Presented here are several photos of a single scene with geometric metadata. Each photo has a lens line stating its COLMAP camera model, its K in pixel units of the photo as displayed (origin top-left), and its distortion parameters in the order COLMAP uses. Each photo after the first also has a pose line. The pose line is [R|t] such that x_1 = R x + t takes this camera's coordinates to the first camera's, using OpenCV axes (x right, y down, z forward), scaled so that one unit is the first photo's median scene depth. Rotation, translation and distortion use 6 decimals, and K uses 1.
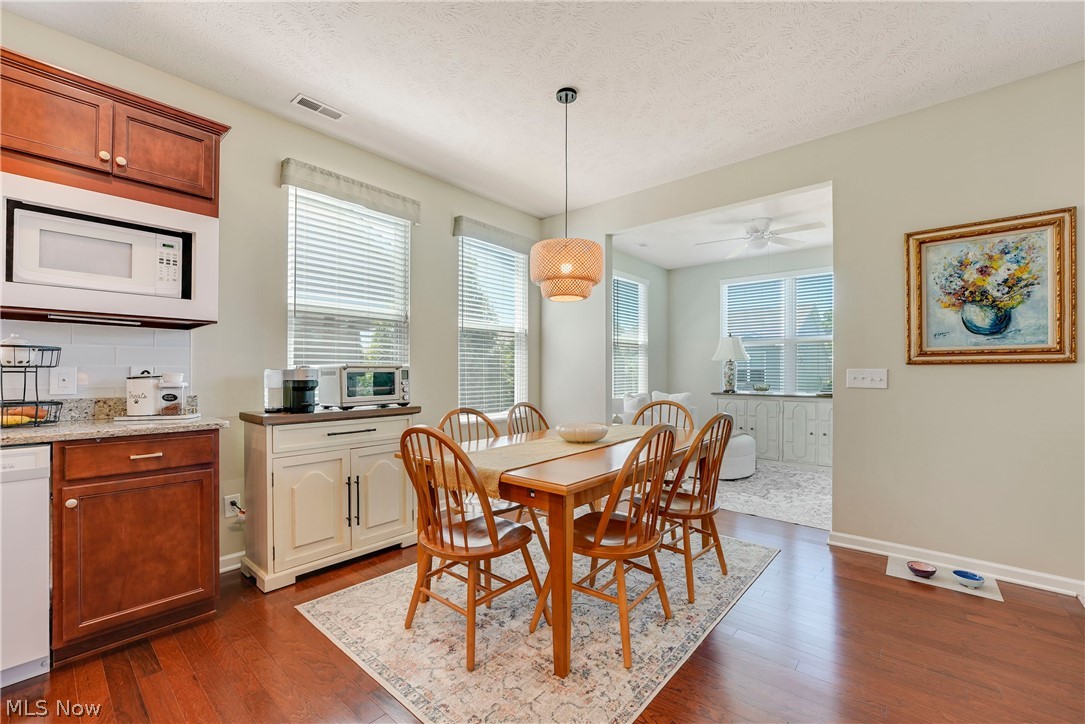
lens RADIAL K [[453.0, 0, 541.5], [0, 453.0, 370.7], [0, 0, 1]] dist [-0.014745, 0.002020]
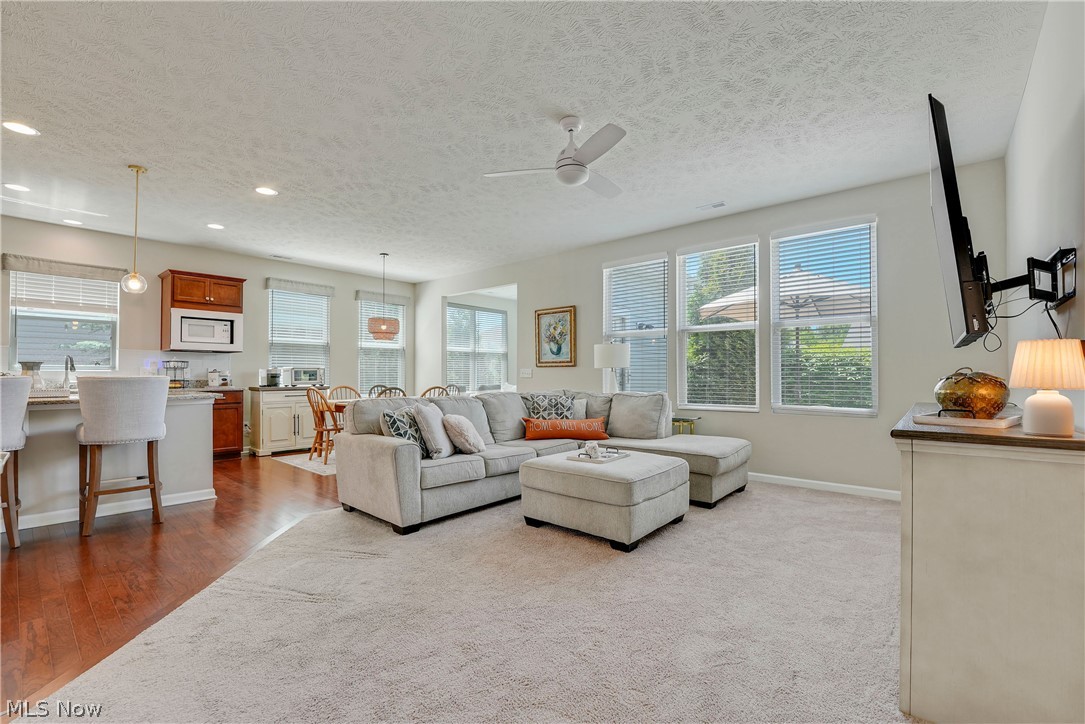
lens RADIAL K [[474.8, 0, 533.9], [0, 474.8, 369.8], [0, 0, 1]] dist [-0.009117, 0.000139]
pose [[0.999945, 0.000045, -0.010498, 0.946372], [-0.000101, 0.999986, -0.005253, 0.014029], [0.010498, 0.005254, 0.999931, -1.626924]]
